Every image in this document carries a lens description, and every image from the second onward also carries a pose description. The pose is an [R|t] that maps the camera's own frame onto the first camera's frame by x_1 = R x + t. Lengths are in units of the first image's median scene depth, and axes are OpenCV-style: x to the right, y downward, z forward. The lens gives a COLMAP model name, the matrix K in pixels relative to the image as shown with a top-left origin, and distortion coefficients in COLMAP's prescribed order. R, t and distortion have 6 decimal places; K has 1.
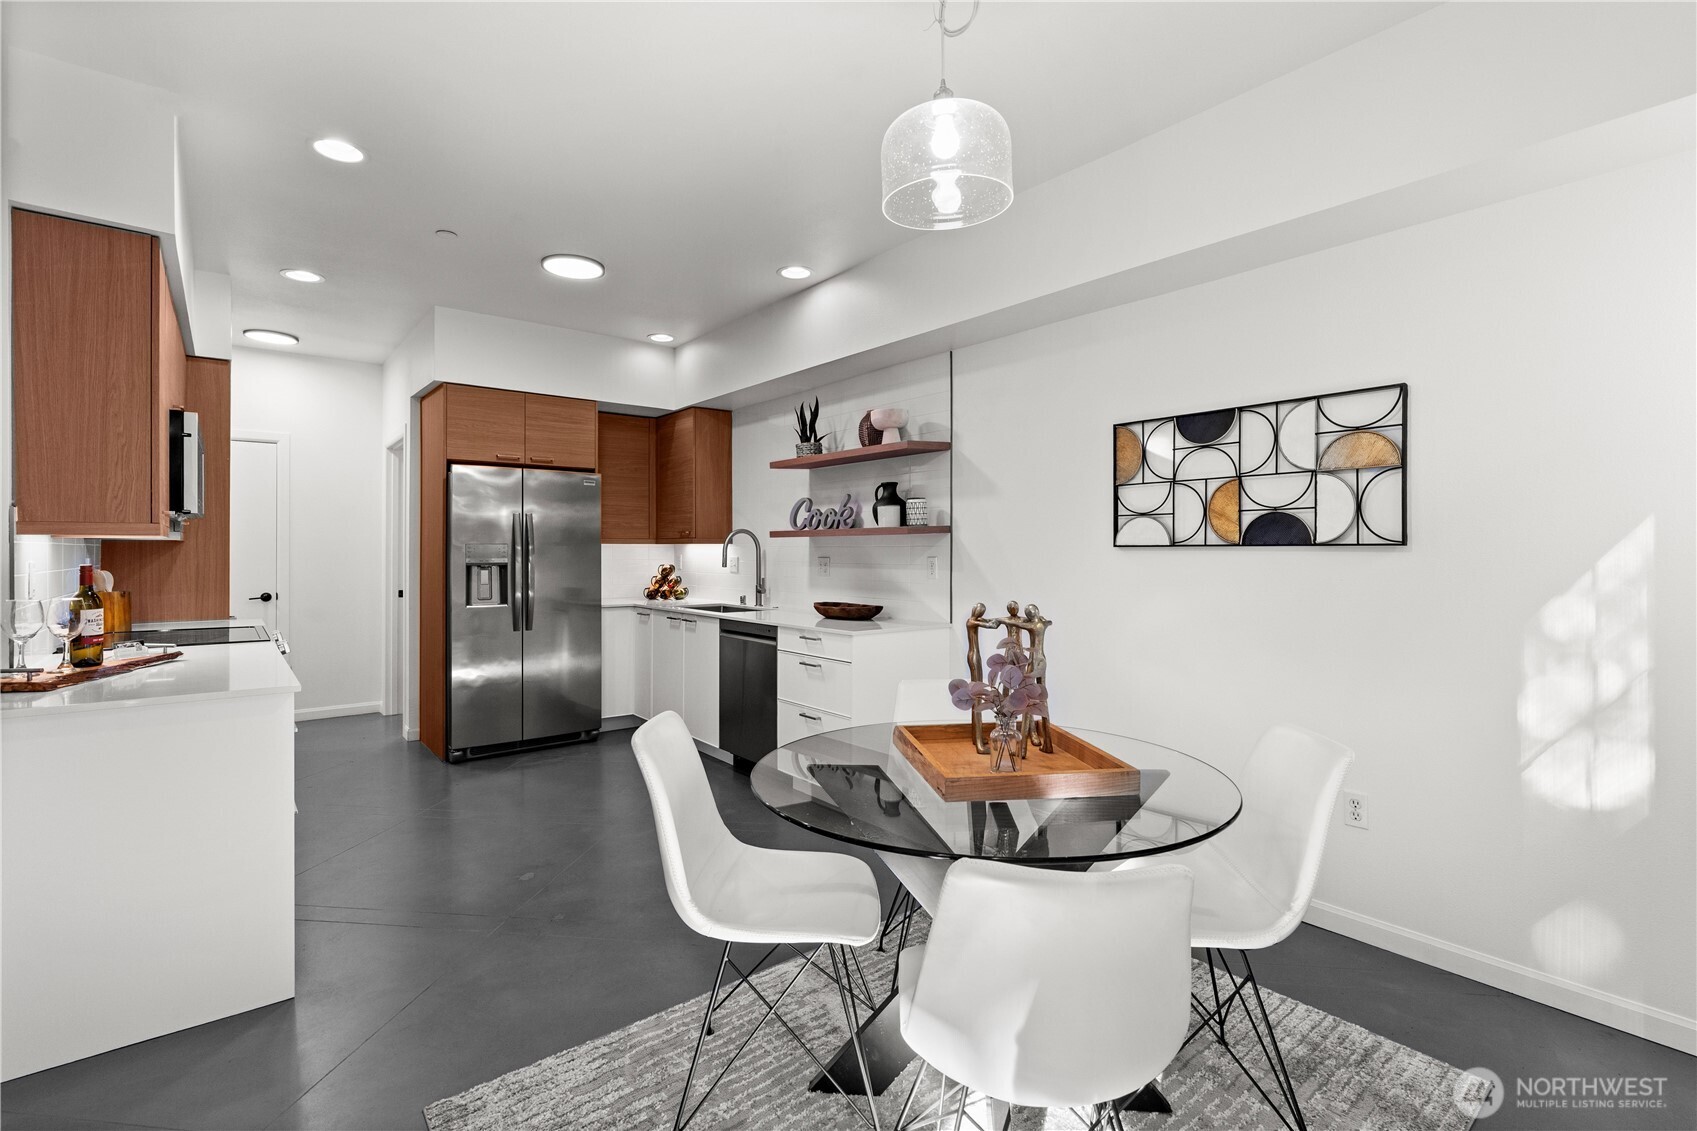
lens RADIAL K [[773.5, 0, 855.1], [0, 773.5, 550.9], [0, 0, 1]] dist [-0.008911, 0.002336]
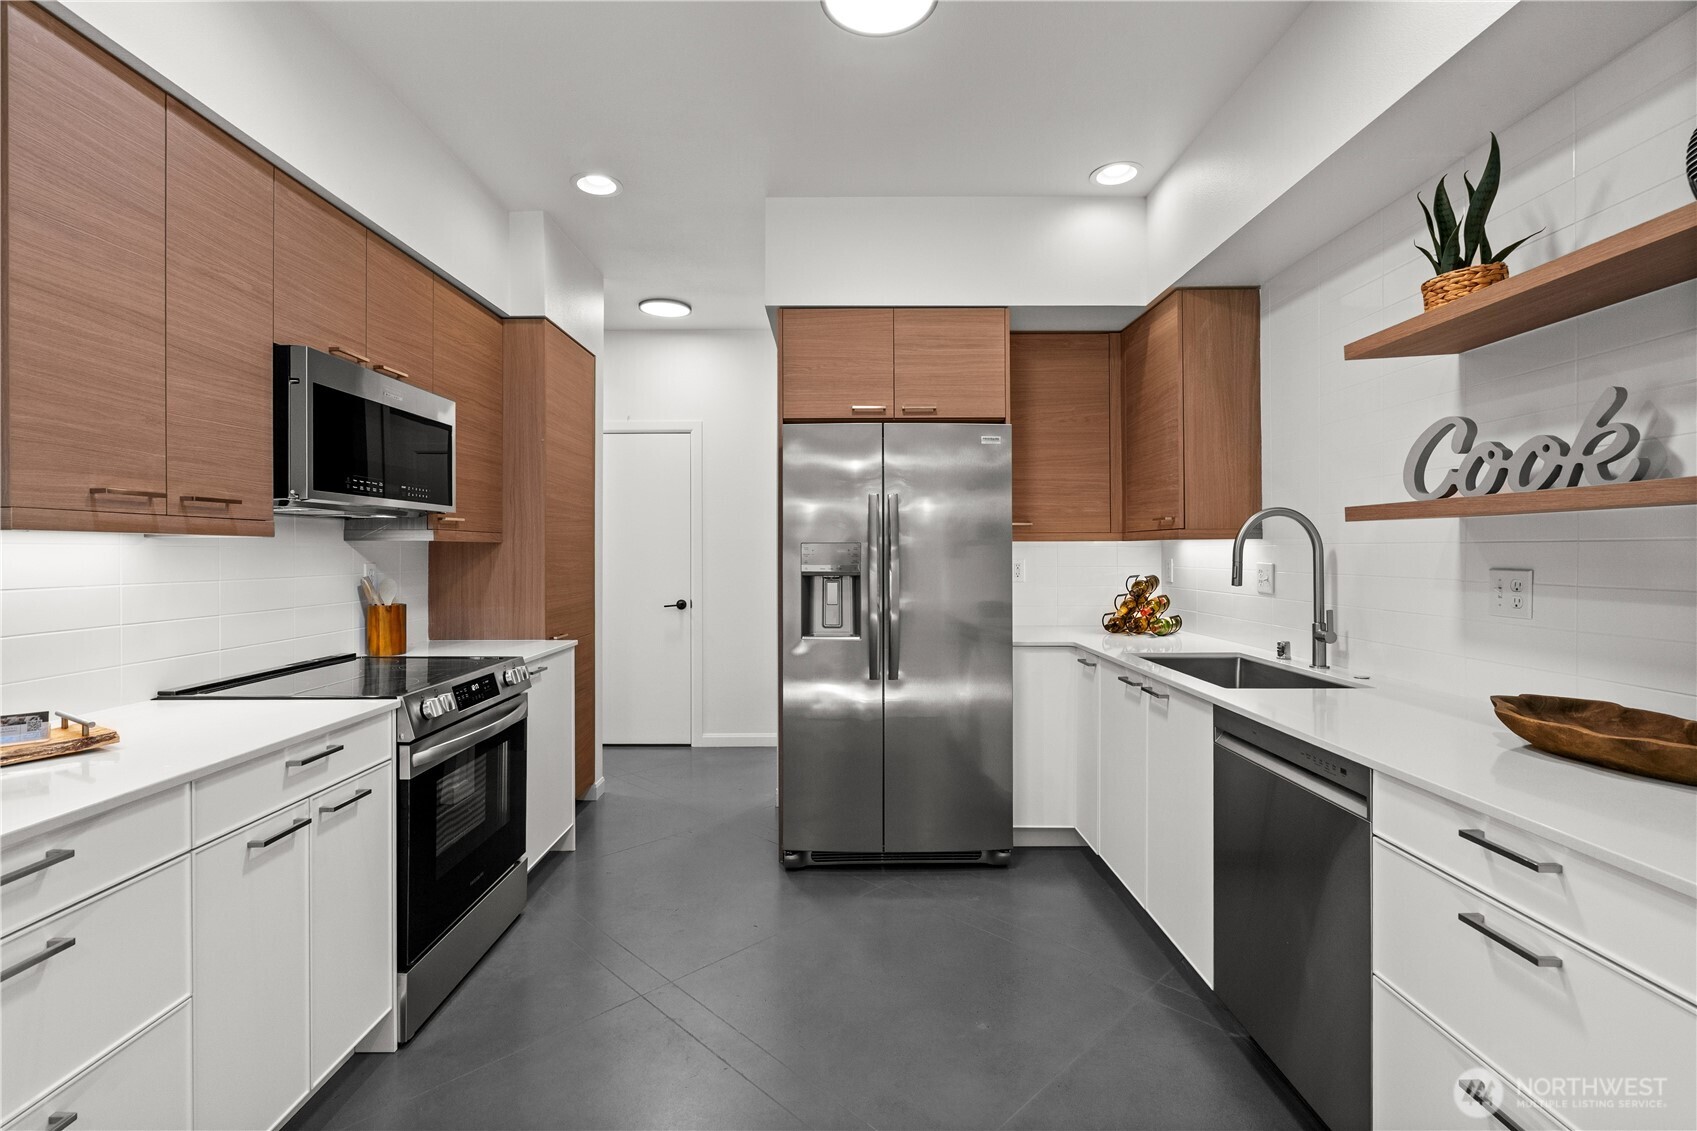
lens RADIAL K [[773.5, 0, 840.6], [0, 773.5, 548.2], [0, 0, 1]] dist [-0.008911, 0.002336]
pose [[0.770817, -0.004998, -0.637037, -0.057136], [0.002754, 0.999986, -0.004513, -0.001598], [0.637051, 0.001724, 0.770820, 0.518627]]
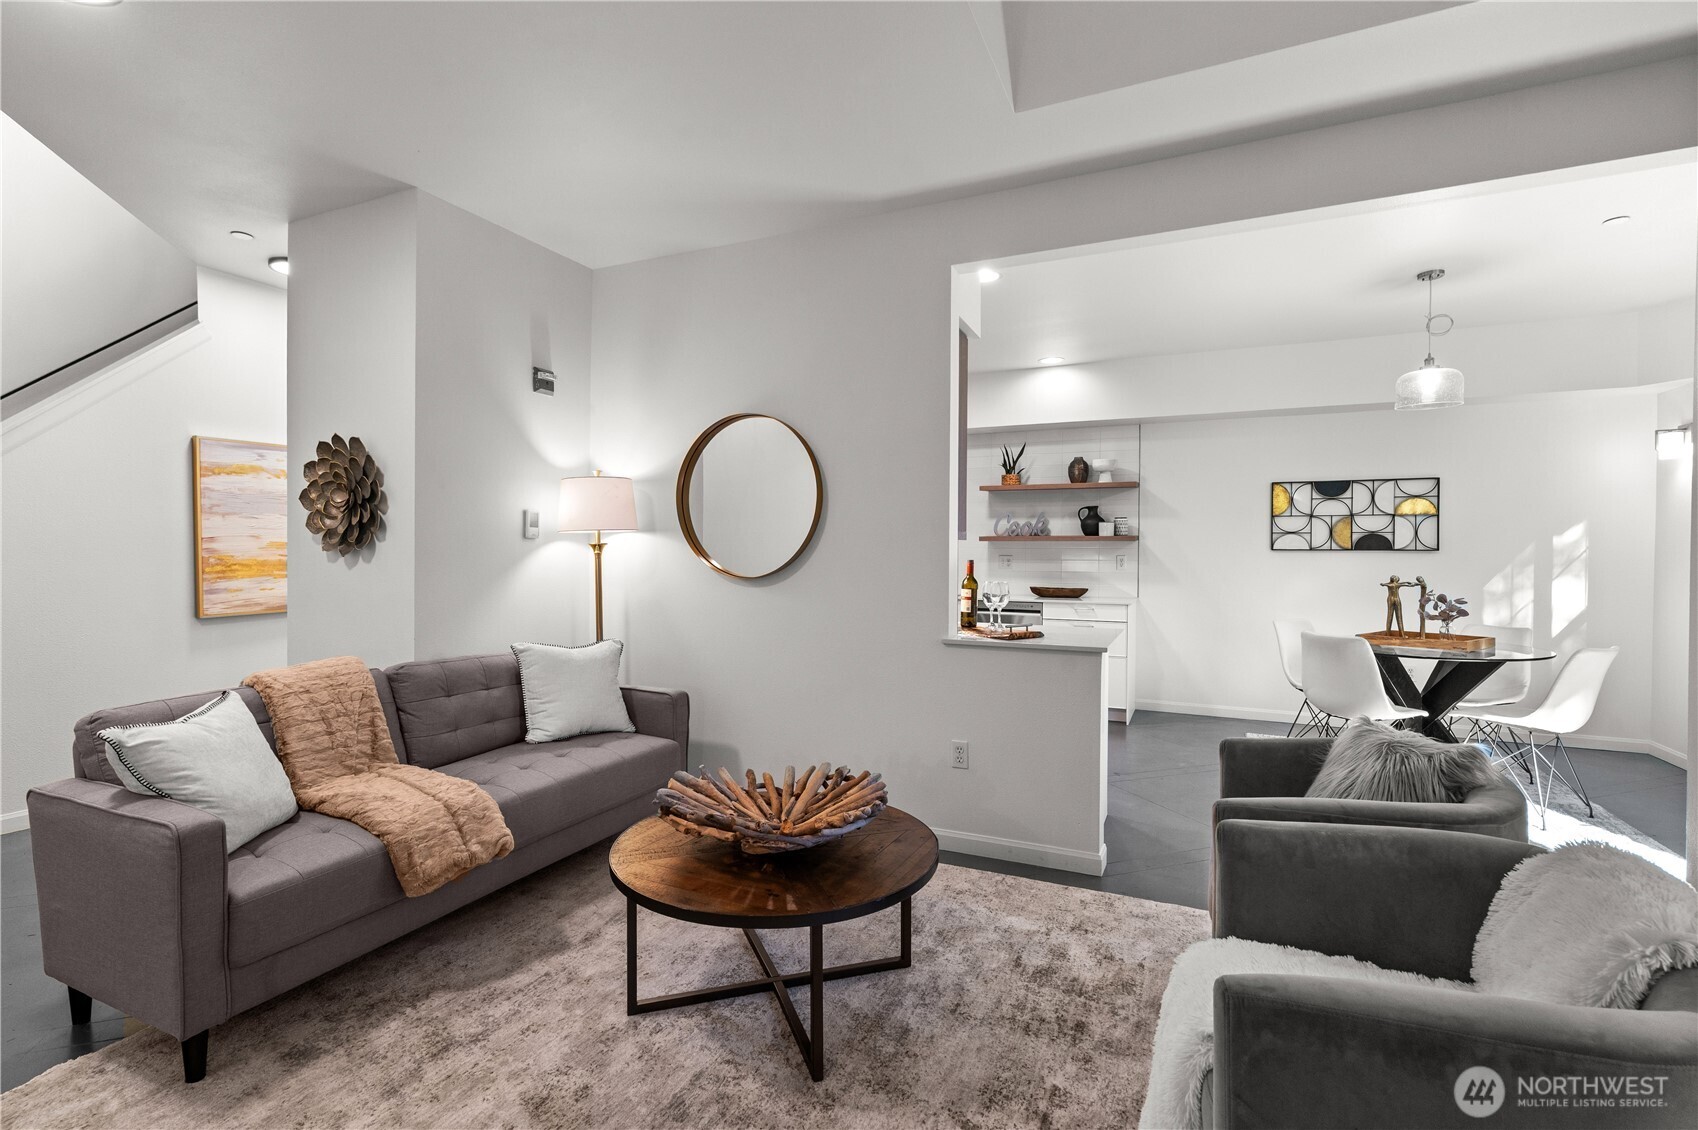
lens RADIAL K [[774.0, 0, 835.3], [0, 774.0, 563.8], [0, 0, 1]] dist [-0.008911, 0.002336]
pose [[0.899897, 0.003055, 0.436092, -0.984455], [-0.008173, 0.999918, 0.009859, 0.012348], [-0.436026, -0.012437, 0.899848, -0.131755]]
